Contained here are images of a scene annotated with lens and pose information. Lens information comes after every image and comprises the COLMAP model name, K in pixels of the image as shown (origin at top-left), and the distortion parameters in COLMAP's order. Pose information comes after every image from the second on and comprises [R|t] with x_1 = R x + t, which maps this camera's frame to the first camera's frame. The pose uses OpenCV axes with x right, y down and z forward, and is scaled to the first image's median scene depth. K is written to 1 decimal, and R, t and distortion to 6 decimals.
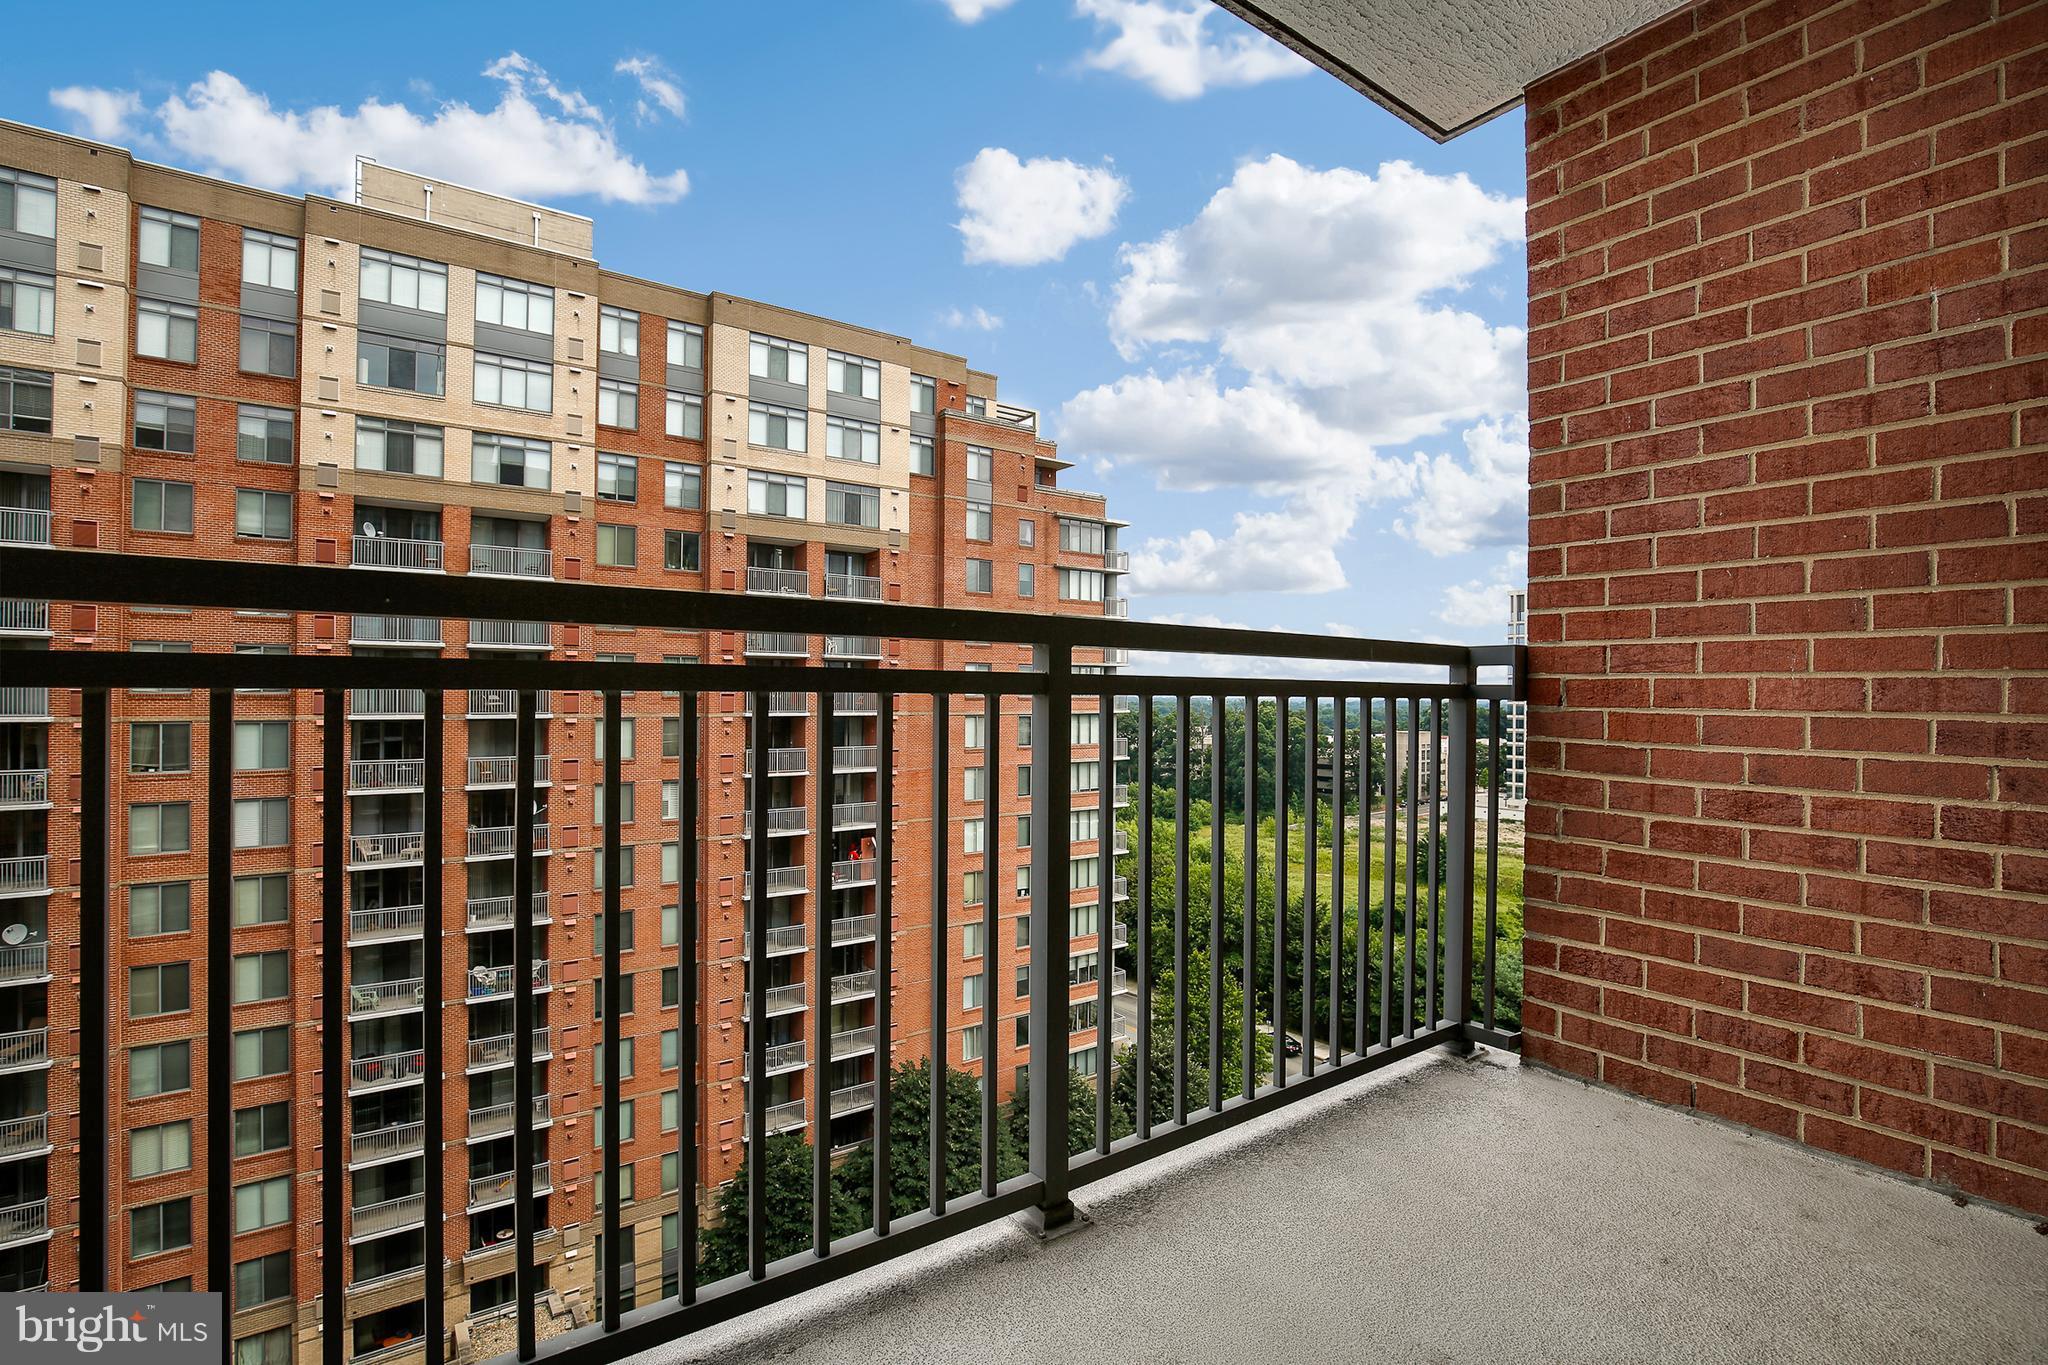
lens RADIAL K [[952.8, 0, 1013.9], [0, 952.8, 681.0], [0, 0, 1]] dist [-0.031364, 0.003905]
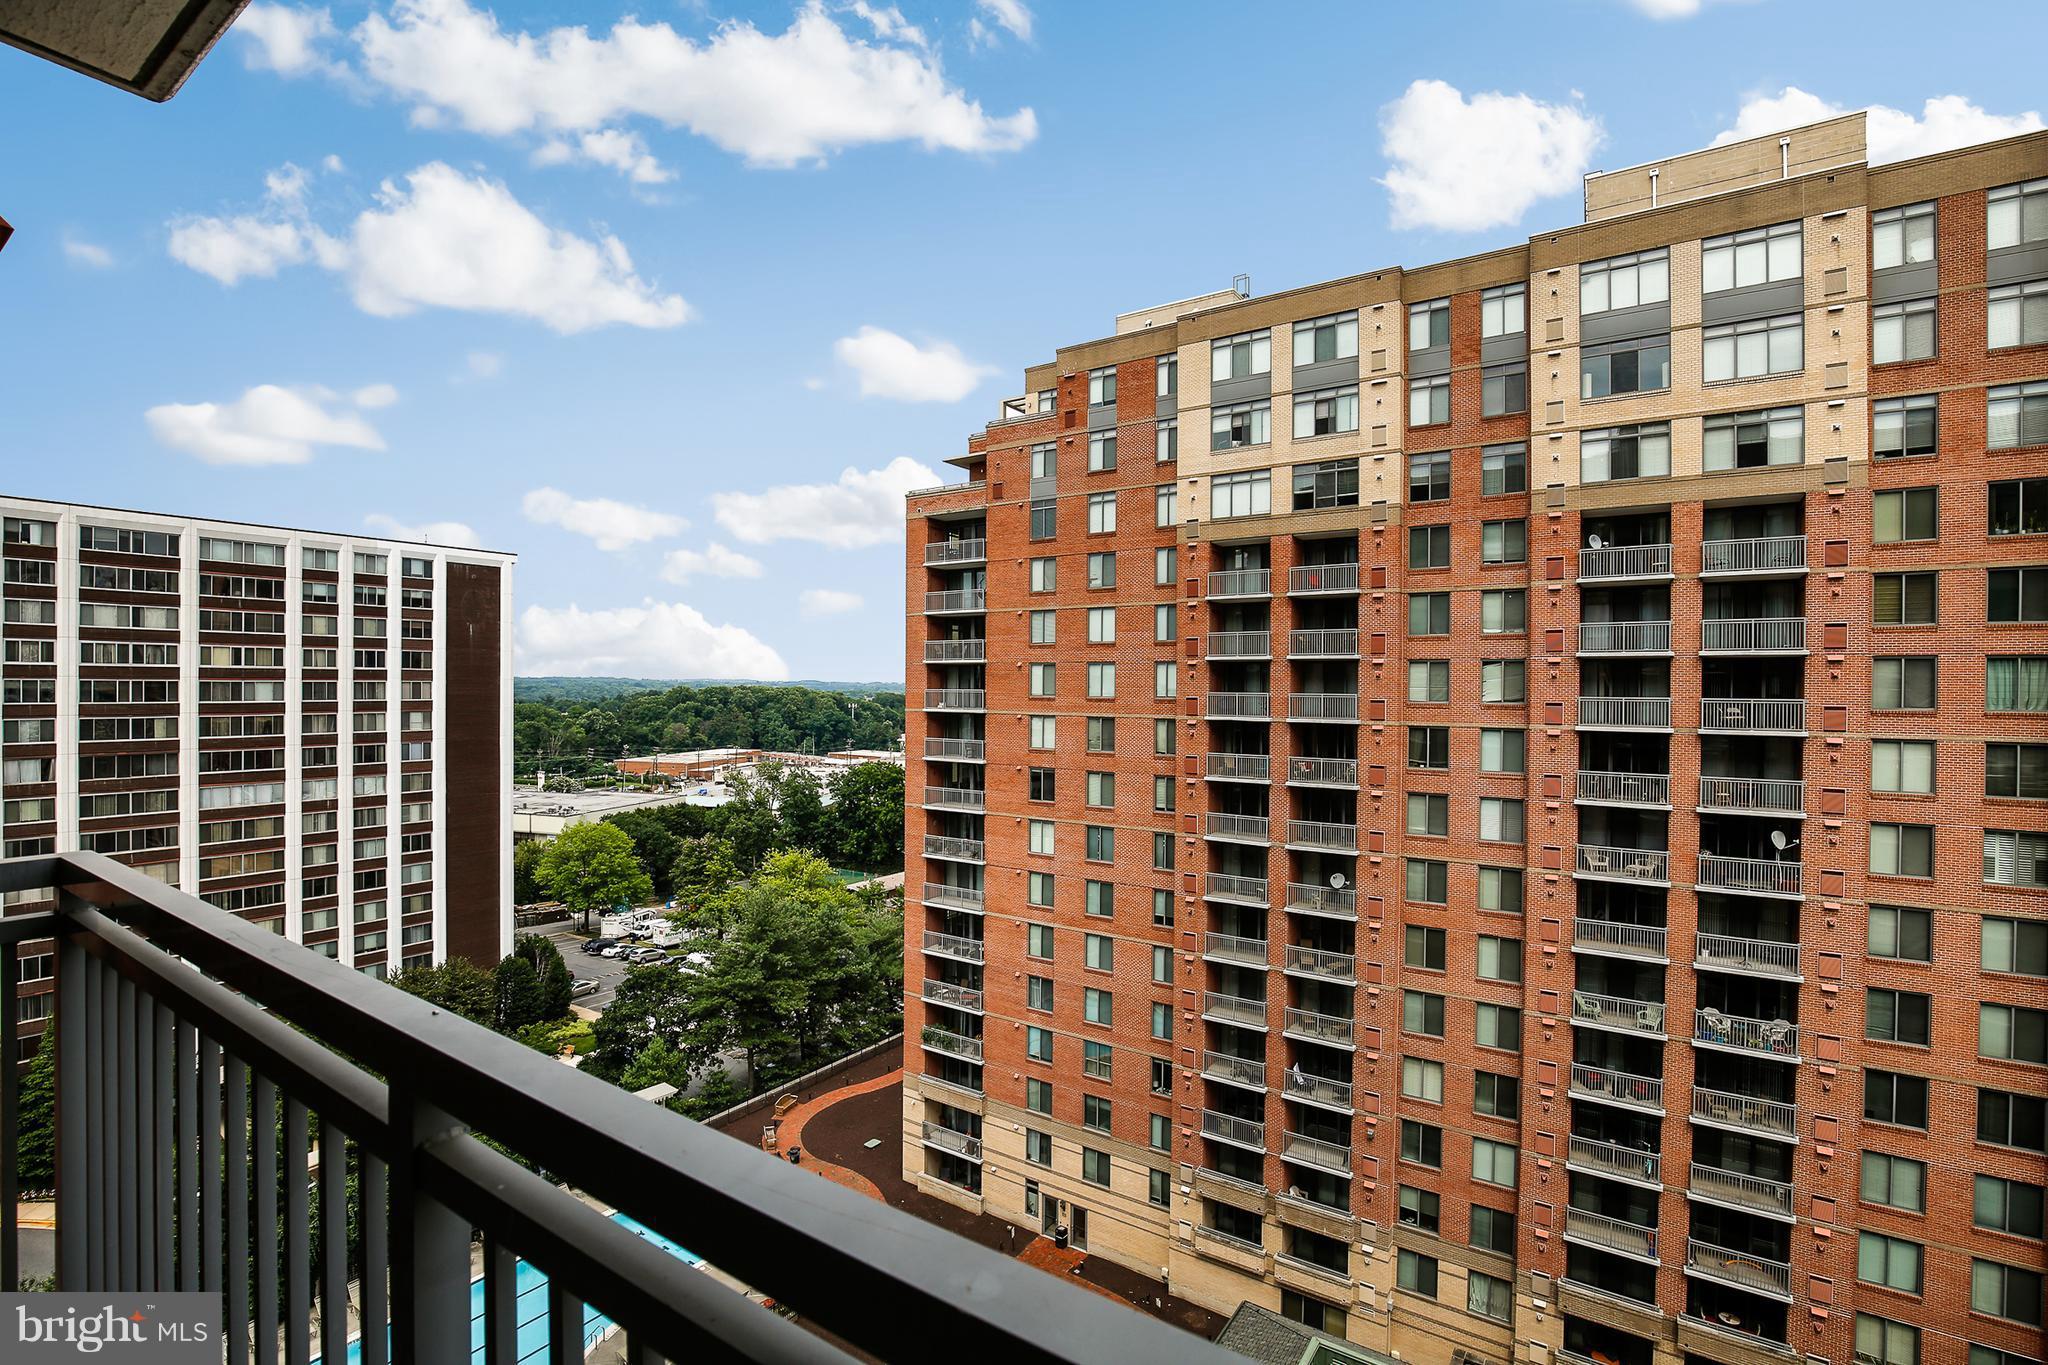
lens RADIAL K [[994.2, 0, 1024.0], [0, 994.2, 694.9], [0, 0, 1]] dist [-0.026487, 0.002957]
pose [[0.326121, 0.000035, -0.945328, 0.106431], [0.000740, 1.000000, 0.000292, 0.002063], [0.945328, -0.000795, 0.326121, 0.073321]]
